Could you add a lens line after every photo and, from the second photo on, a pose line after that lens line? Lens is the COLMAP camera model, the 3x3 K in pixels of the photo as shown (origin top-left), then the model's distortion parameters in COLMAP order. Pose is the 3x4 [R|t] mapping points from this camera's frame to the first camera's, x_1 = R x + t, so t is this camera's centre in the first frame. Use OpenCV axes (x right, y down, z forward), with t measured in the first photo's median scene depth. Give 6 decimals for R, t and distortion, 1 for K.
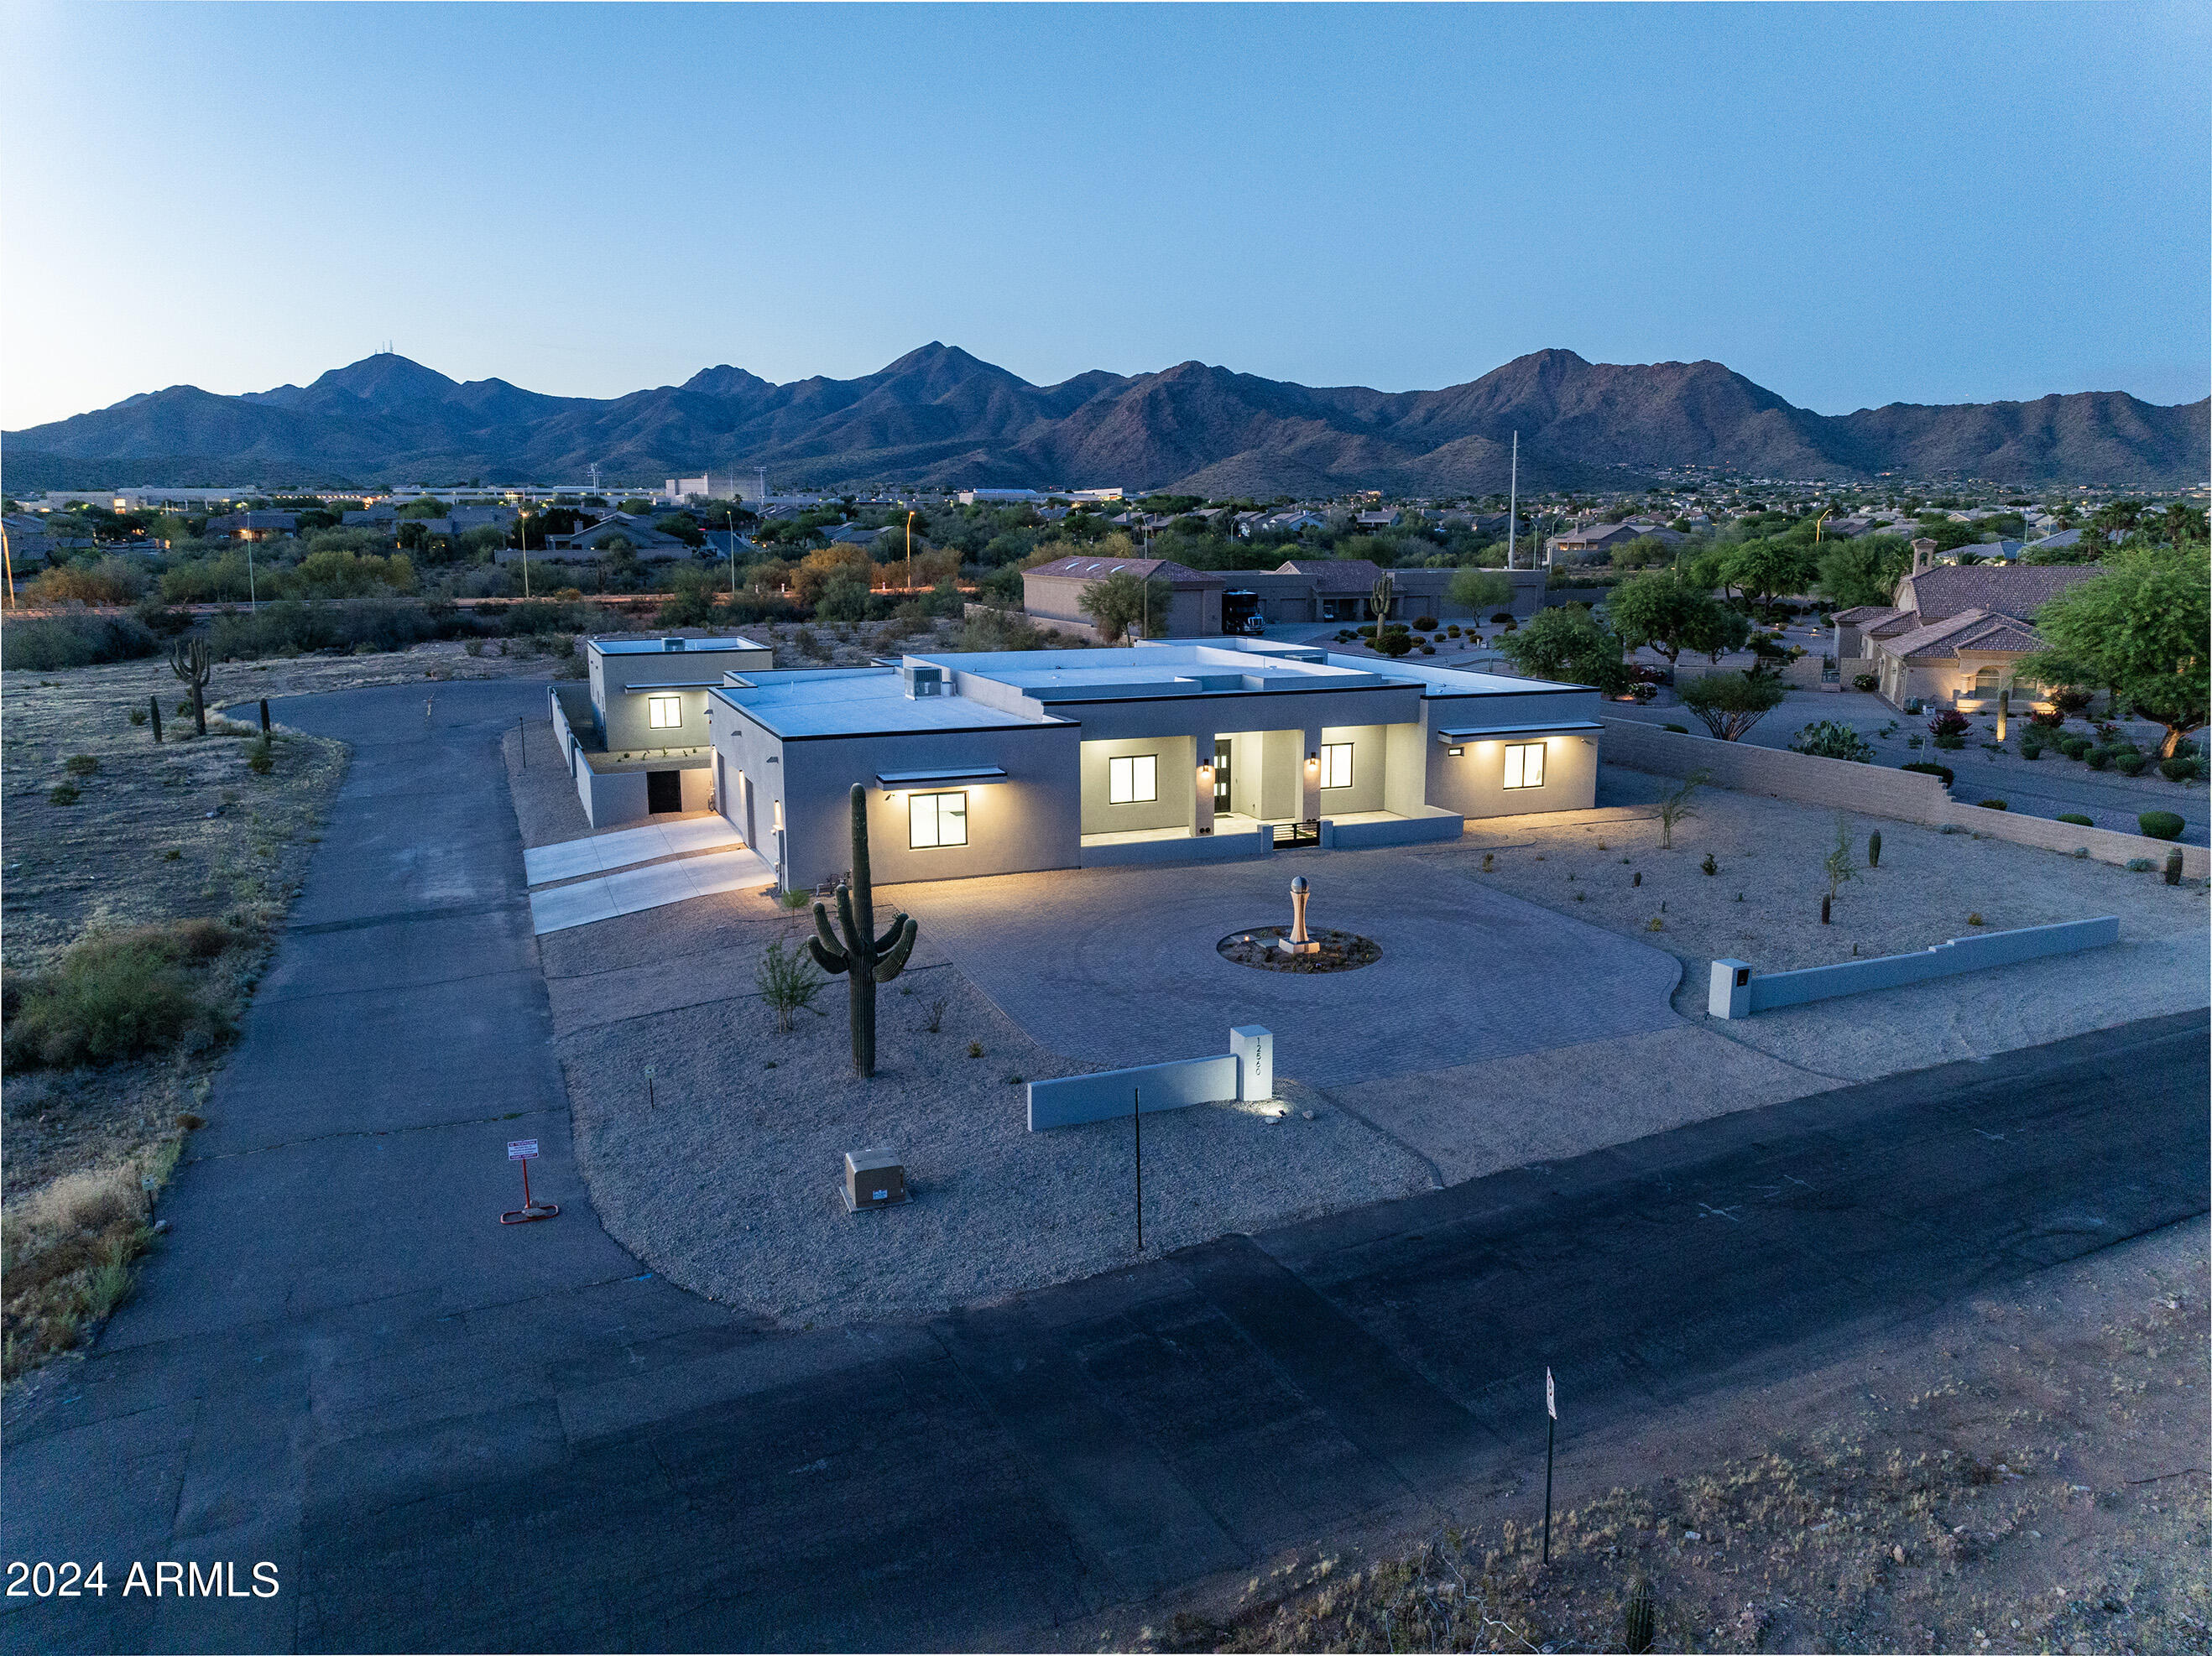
lens RADIAL K [[1544.6, 0, 1106.0], [0, 1544.6, 828.0], [0, 0, 1]] dist [-0.032622, -0.008056]
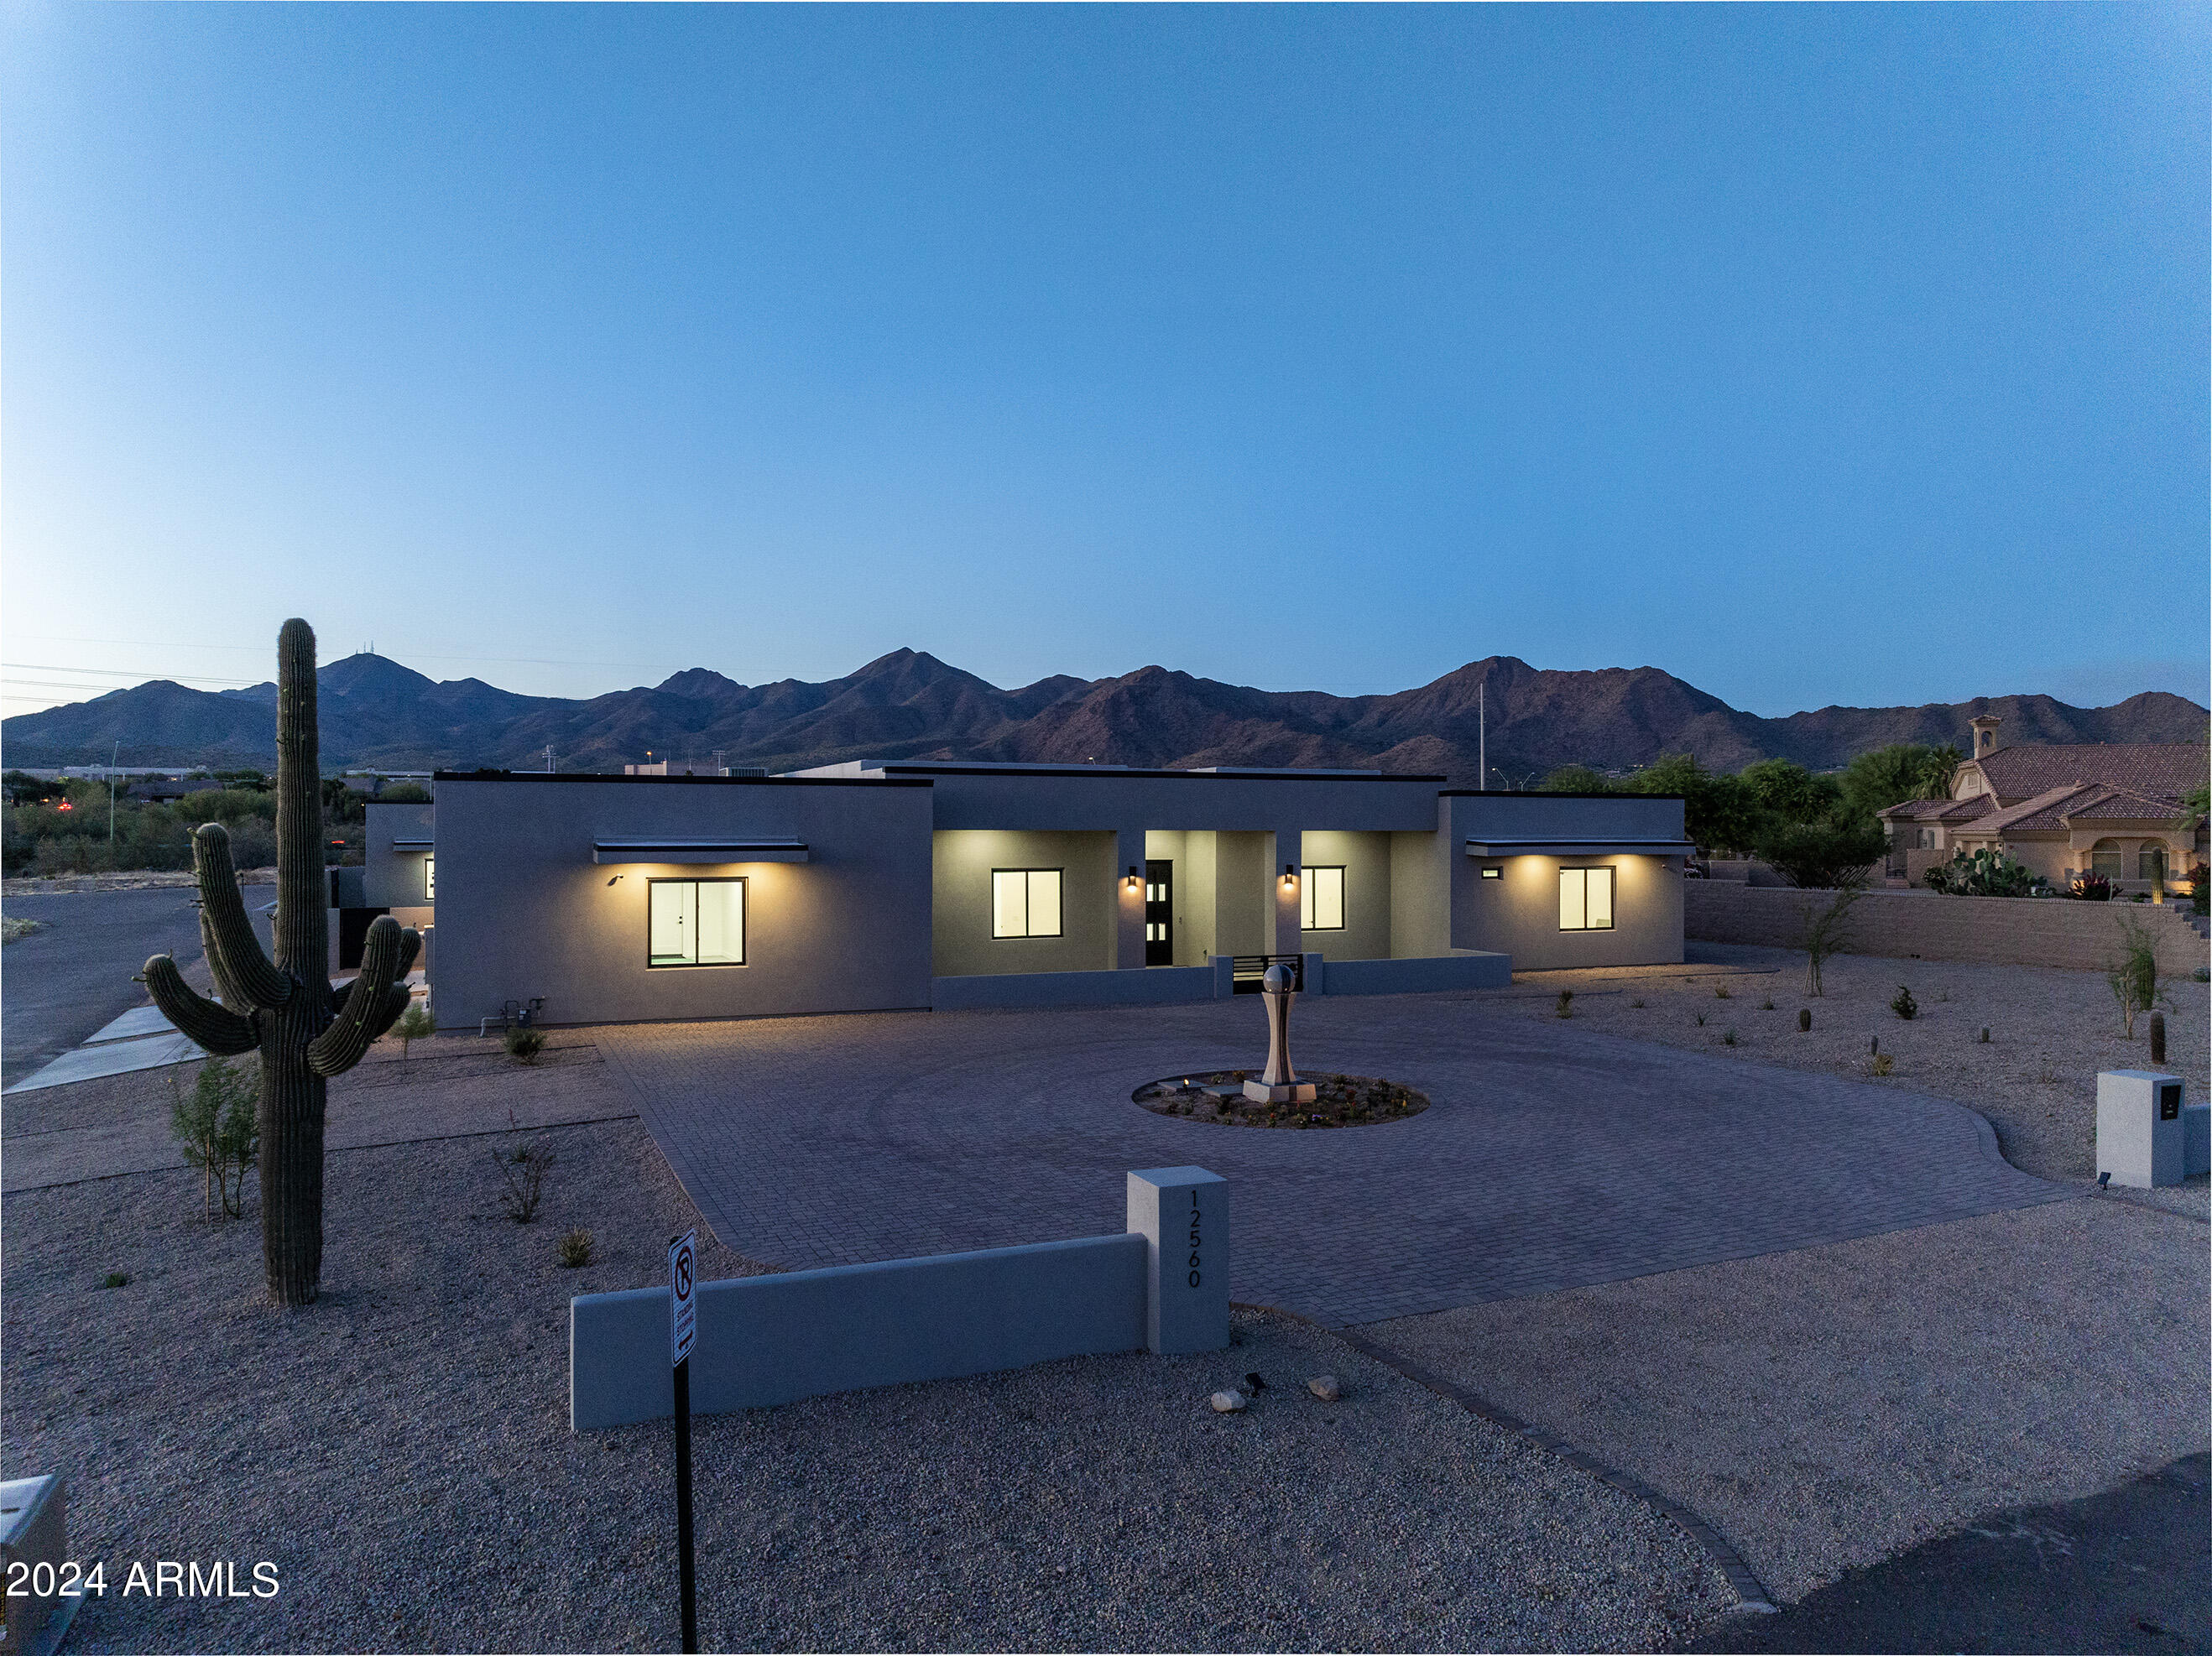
lens RADIAL K [[1544.6, 0, 1106.0], [0, 1544.6, 828.0], [0, 0, 1]] dist [-0.032622, -0.008056]
pose [[0.999719, 0.003826, 0.023403, 0.010213], [0.000710, 0.981631, -0.190790, 0.018538], [-0.023703, 0.190752, 0.981352, 0.090730]]
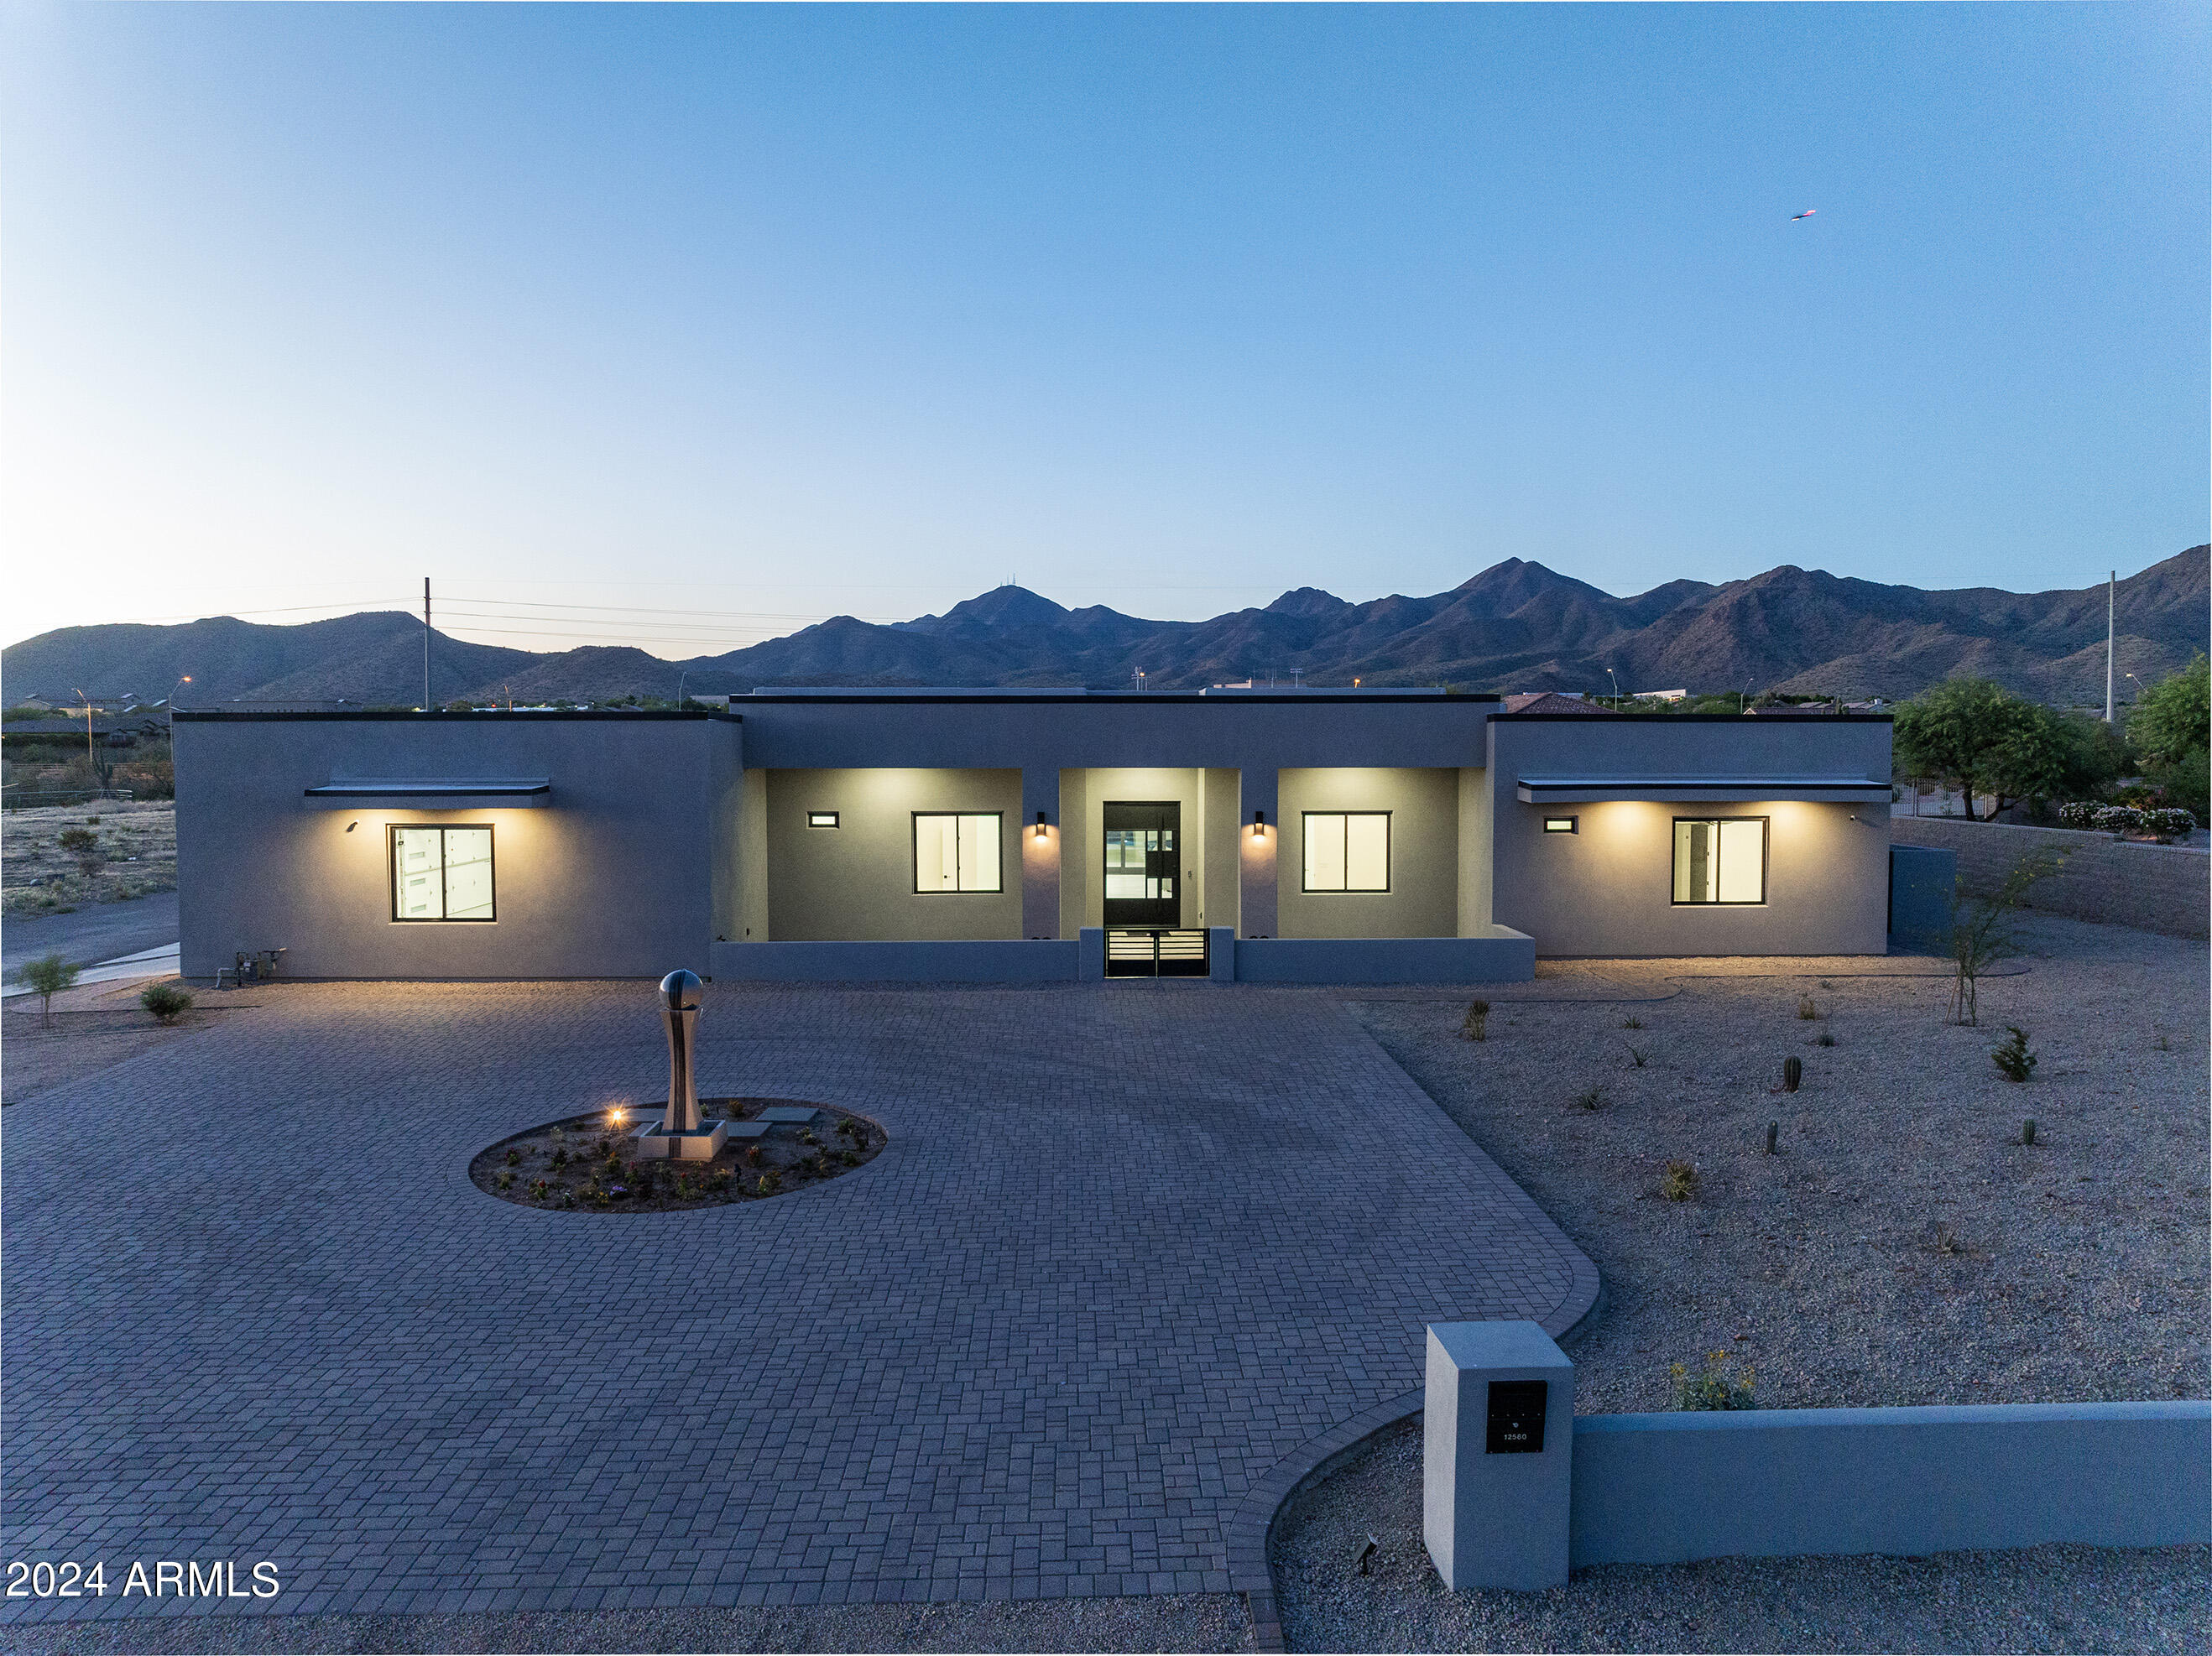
lens RADIAL K [[1544.6, 0, 1106.0], [0, 1544.6, 828.0], [0, 0, 1]] dist [-0.032622, -0.008056]
pose [[0.933921, 0.020037, -0.356916, 0.078010], [-0.068597, 0.989919, -0.123918, 0.007730], [0.350835, 0.140213, 0.925881, 0.134665]]
